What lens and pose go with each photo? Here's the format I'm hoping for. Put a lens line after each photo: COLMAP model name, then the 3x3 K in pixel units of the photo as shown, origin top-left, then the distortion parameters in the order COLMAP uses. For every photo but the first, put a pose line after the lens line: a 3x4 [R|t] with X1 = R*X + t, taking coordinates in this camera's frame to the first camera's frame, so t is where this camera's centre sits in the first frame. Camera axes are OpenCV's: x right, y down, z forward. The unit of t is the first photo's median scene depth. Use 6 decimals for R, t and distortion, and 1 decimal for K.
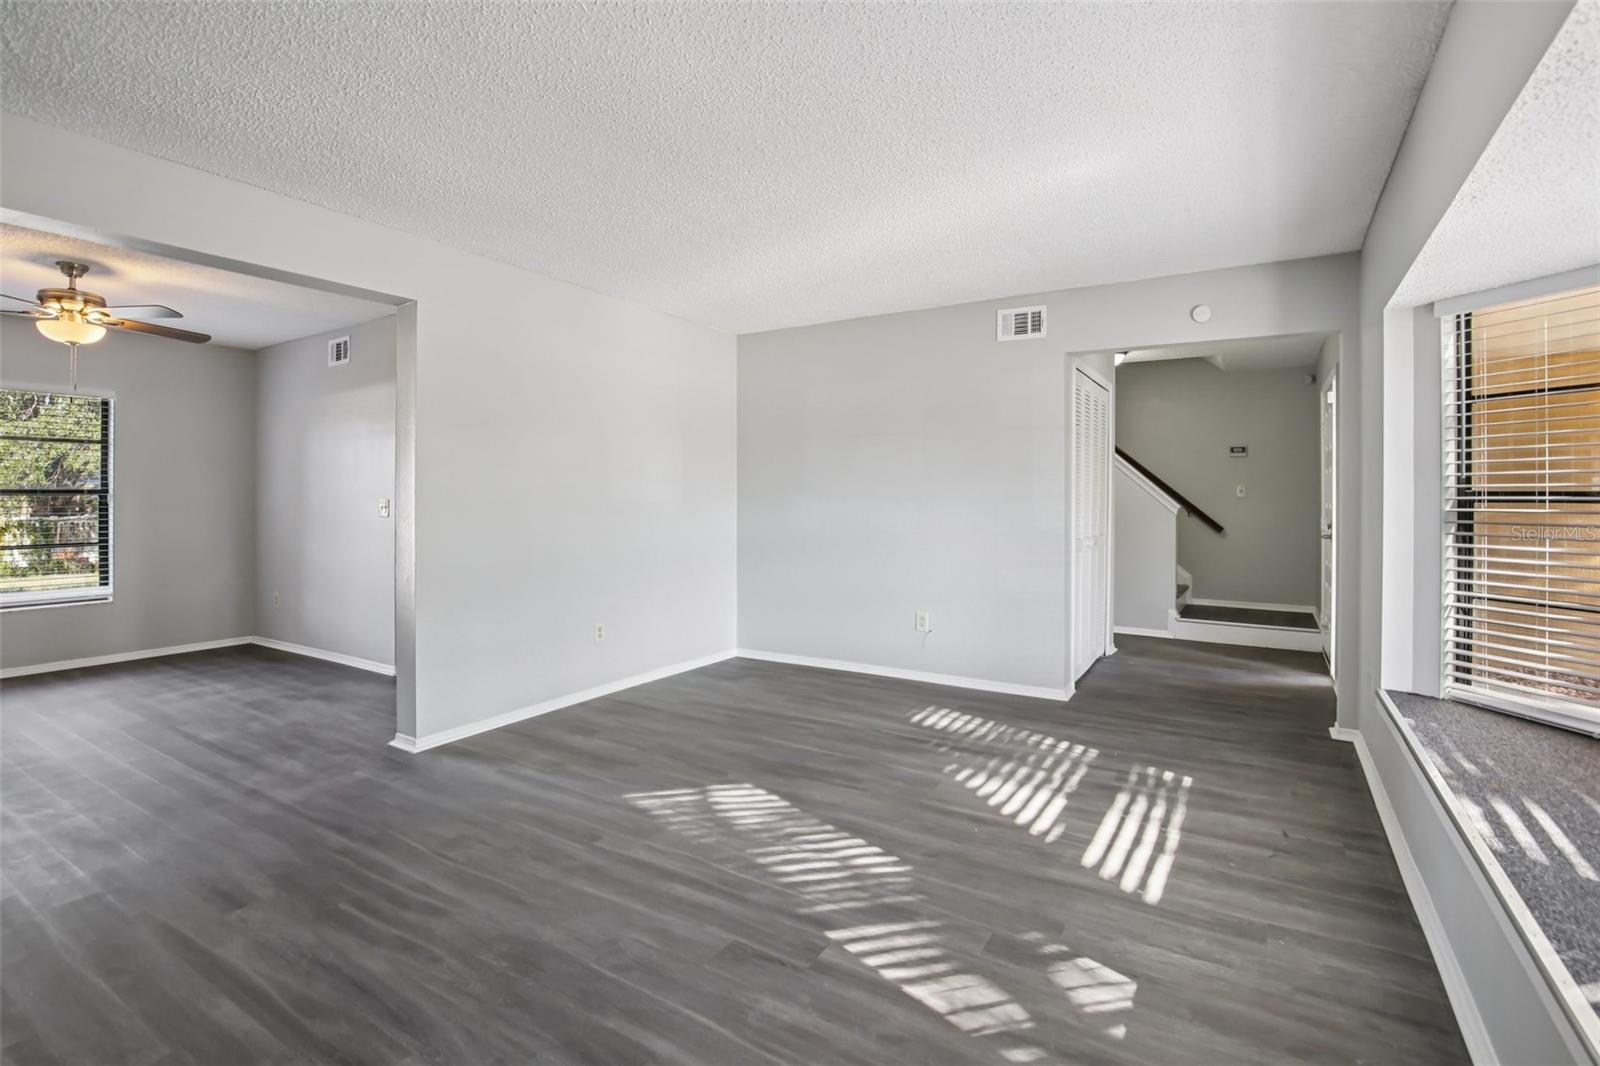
lens RADIAL K [[755.5, 0, 792.1], [0, 755.5, 496.2], [0, 0, 1]] dist [-0.028430, 0.000640]
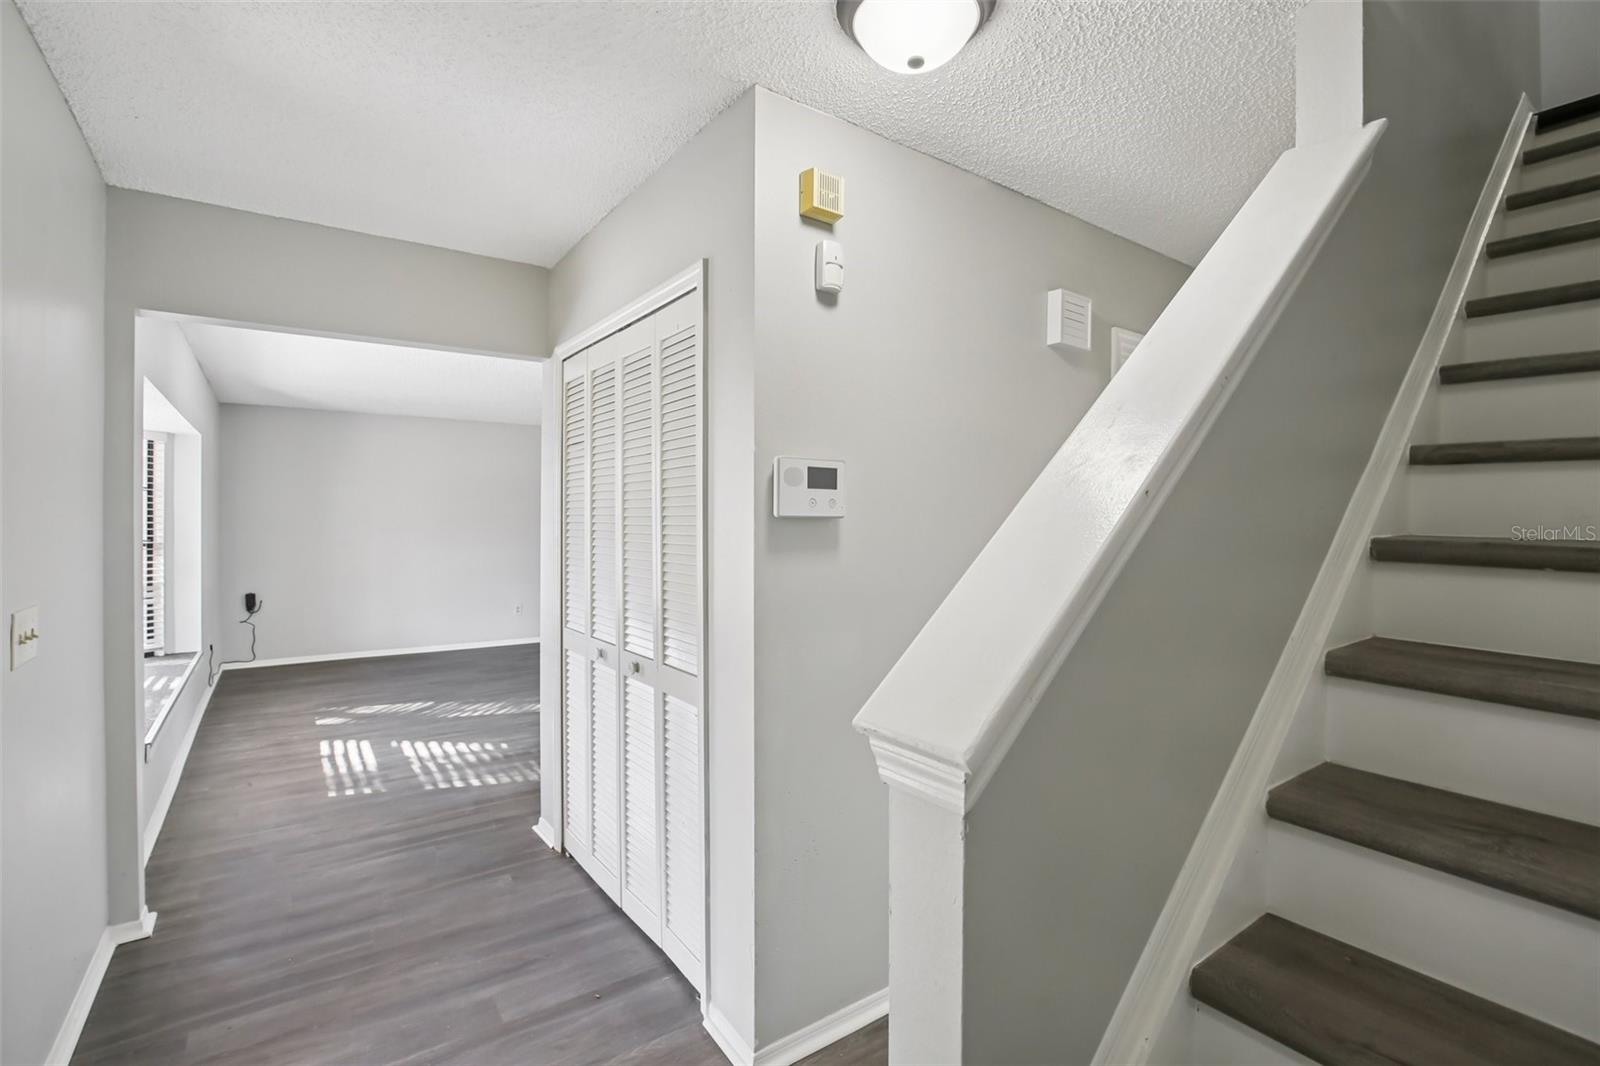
lens RADIAL K [[722.0, 0, 800.0], [0, 722.0, 533.0], [0, 0, 1]] dist [-0.023670, -0.000462]
pose [[-0.371089, 0.009756, -0.928546, 1.621311], [-0.008273, 0.999870, 0.013811, -0.068783], [0.928560, 0.012807, -0.370960, 2.622613]]
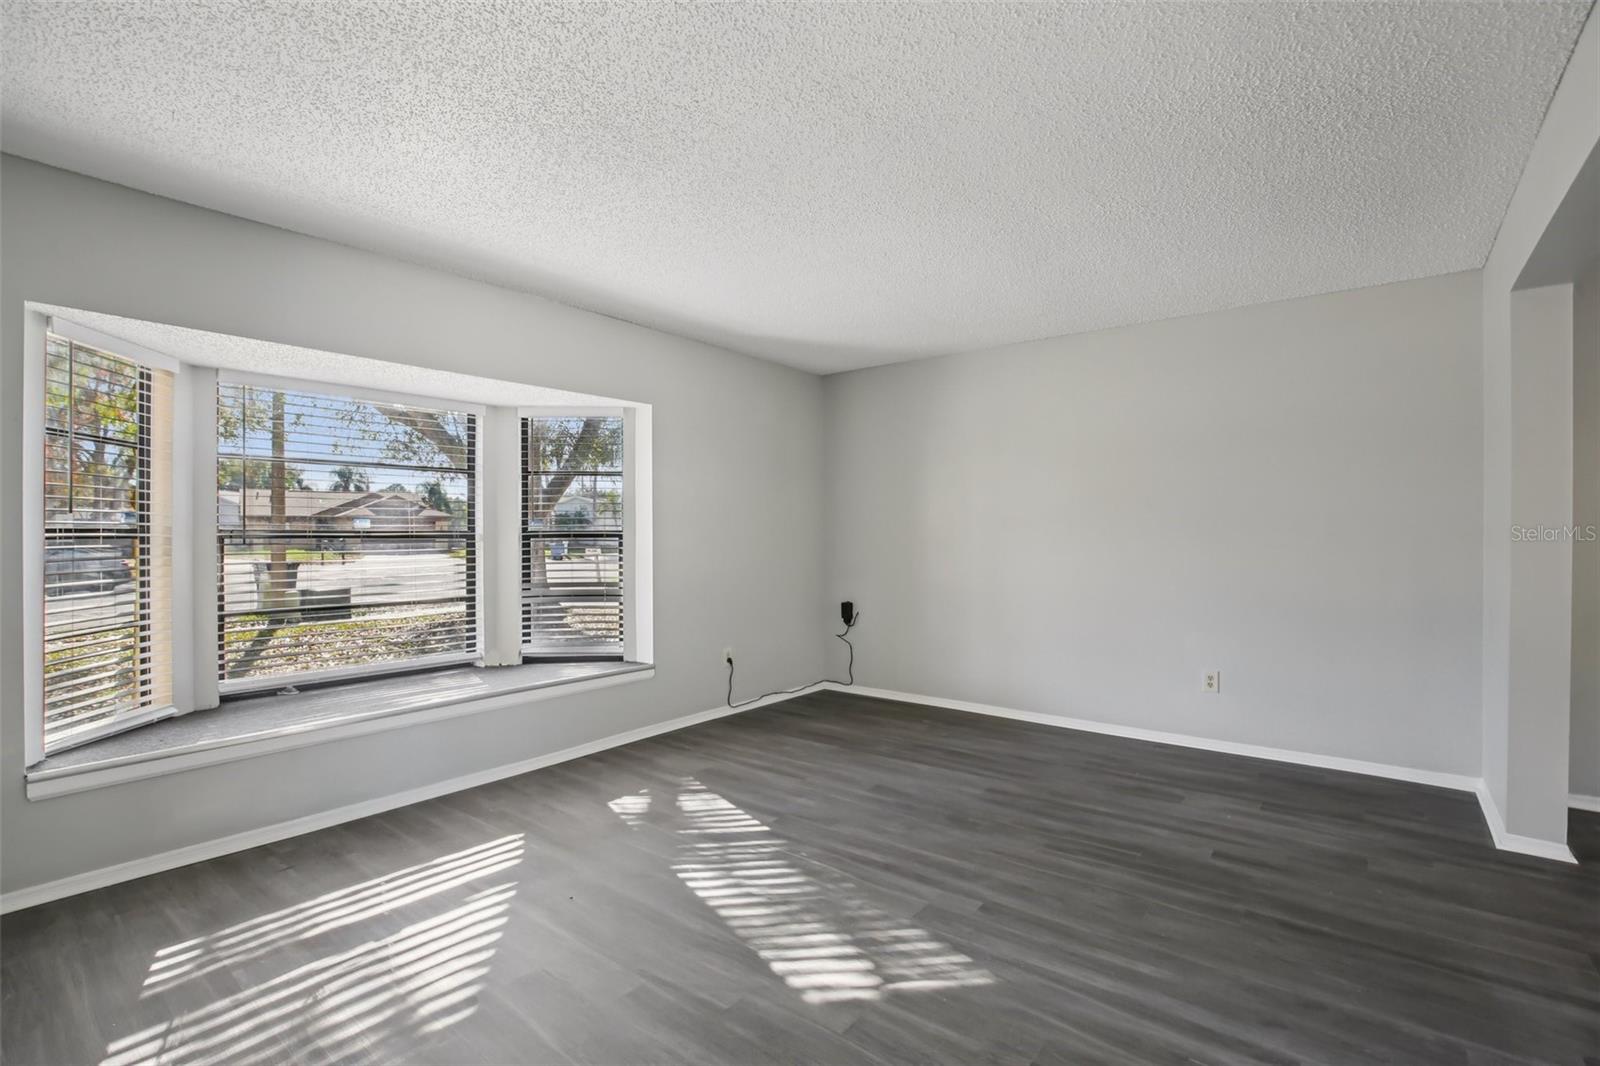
lens RADIAL K [[722.0, 0, 800.0], [0, 722.0, 533.0], [0, 0, 1]] dist [-0.023670, -0.000462]
pose [[-0.995030, -0.000063, 0.099576, -0.130615], [-0.000371, 0.999995, -0.003071, 0.002870], [-0.099575, -0.003093, -0.995025, 1.975081]]
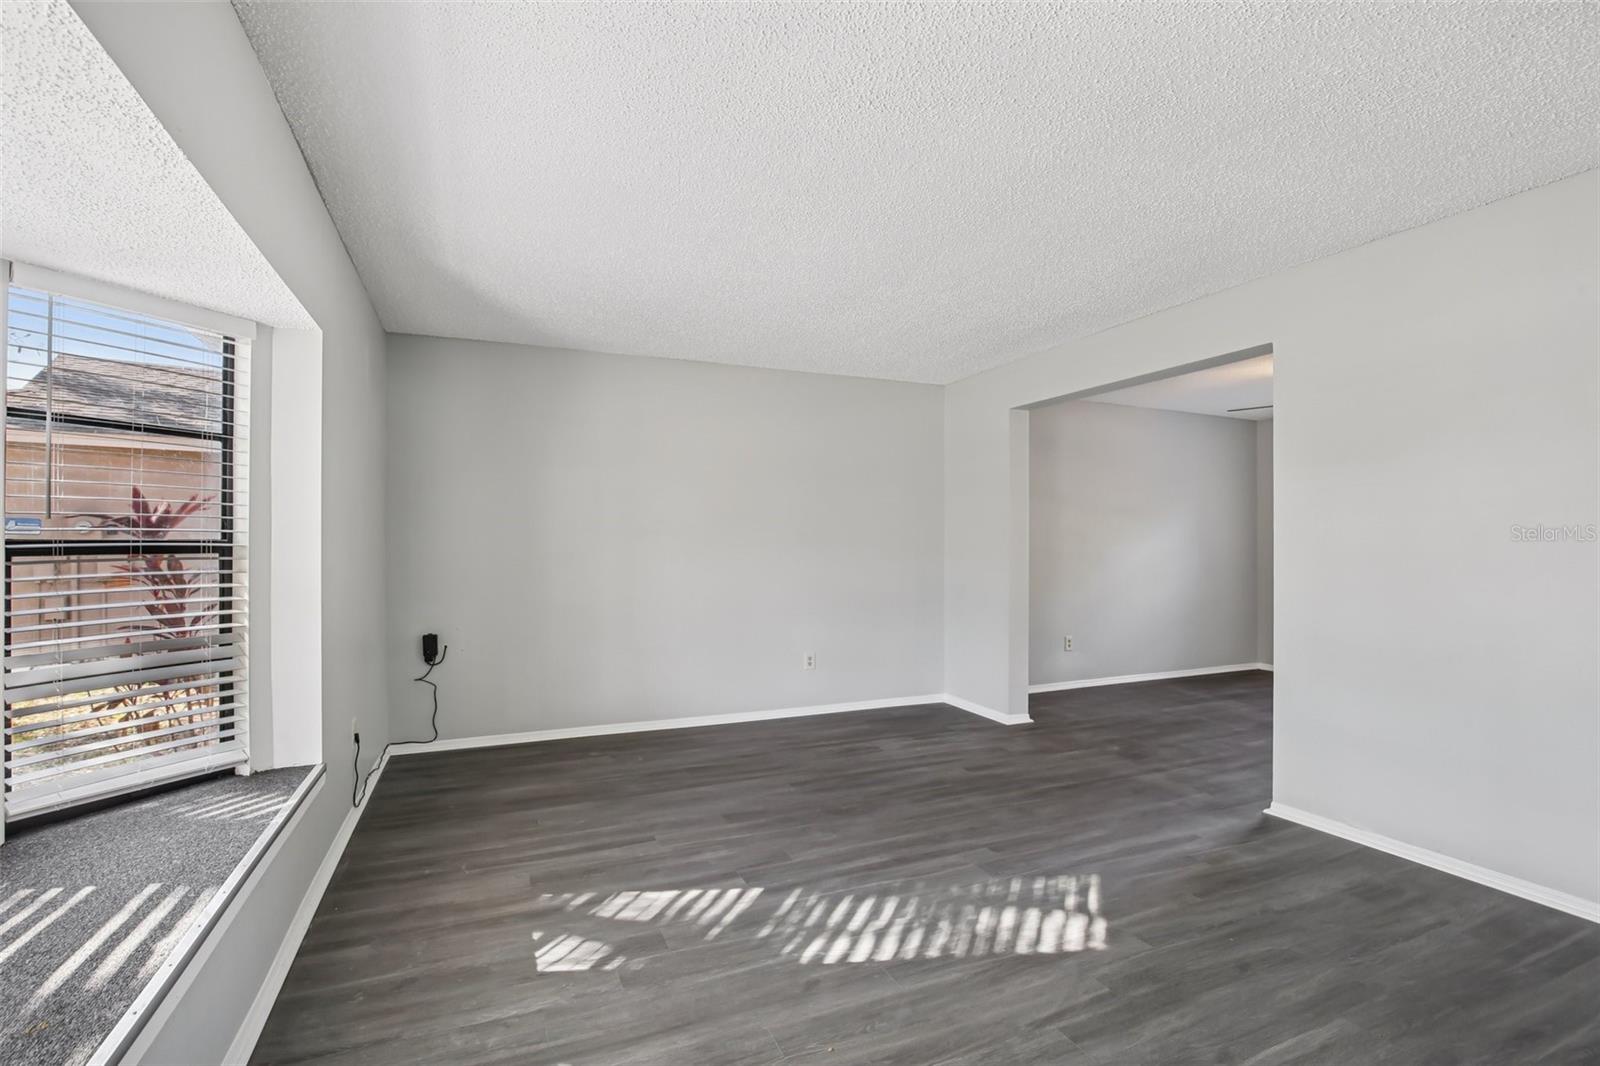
lens RADIAL K [[727.2, 0, 790.7], [0, 727.2, 548.3], [0, 0, 1]] dist [-0.026519, 0.000092]
pose [[-0.573209, 0.003611, -0.819402, 0.840706], [0.000173, 0.999991, 0.004285, -0.001468], [0.819409, 0.002315, -0.573204, 1.432037]]
